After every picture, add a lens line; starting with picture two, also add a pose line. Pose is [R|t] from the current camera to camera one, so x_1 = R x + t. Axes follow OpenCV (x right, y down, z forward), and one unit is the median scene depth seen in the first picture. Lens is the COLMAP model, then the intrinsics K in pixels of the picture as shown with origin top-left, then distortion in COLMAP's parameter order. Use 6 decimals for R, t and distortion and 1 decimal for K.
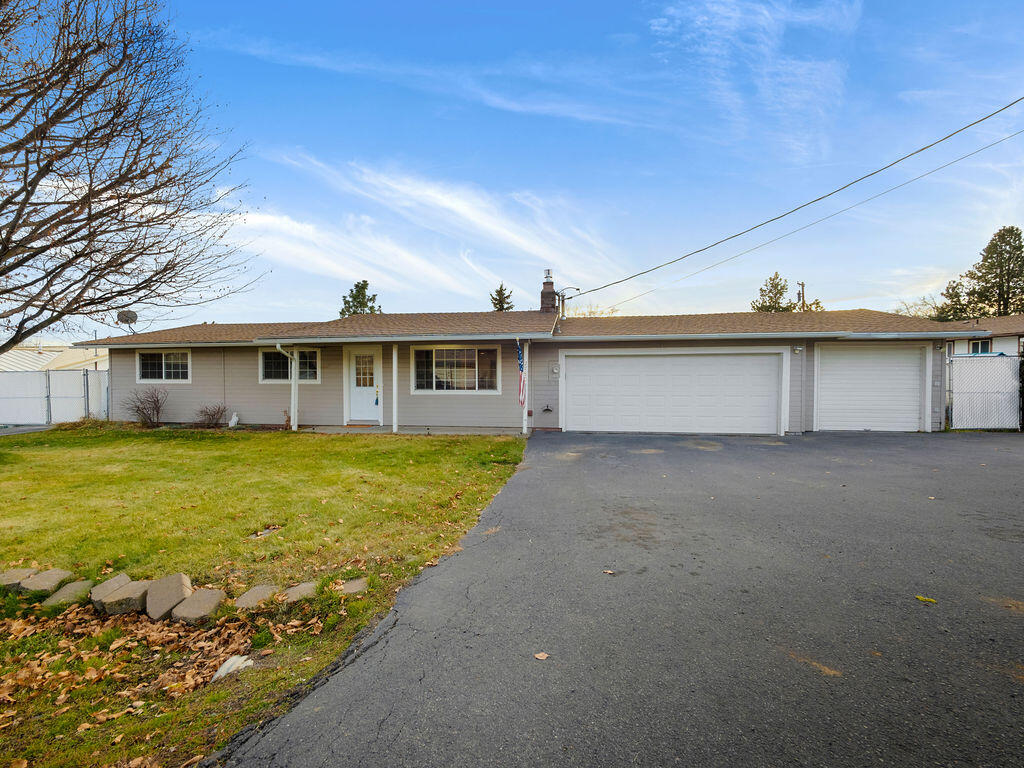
lens RADIAL K [[436.2, 0, 510.3], [0, 436.2, 393.8], [0, 0, 1]] dist [-0.004679, -0.000143]
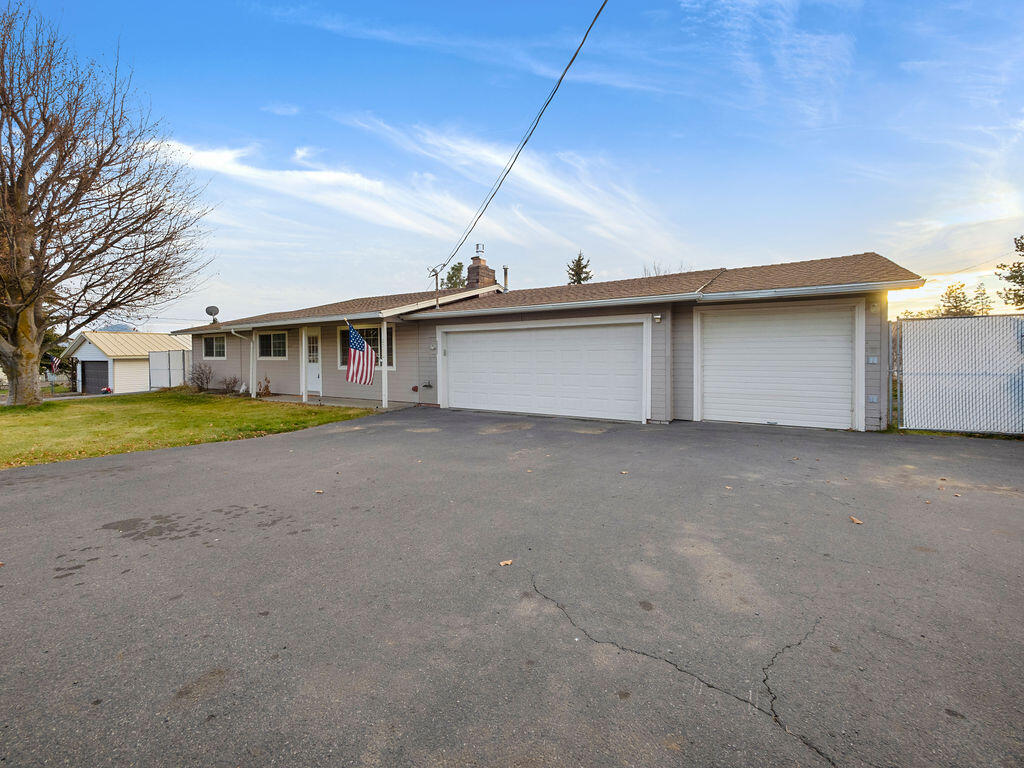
lens RADIAL K [[437.6, 0, 508.7], [0, 437.6, 365.2], [0, 0, 1]] dist [-0.004328, -0.000359]
pose [[0.916430, 0.003630, -0.400179, 0.627196], [-0.003537, 0.999993, 0.000973, -0.012081], [0.400179, 0.000524, 0.916437, 0.128866]]
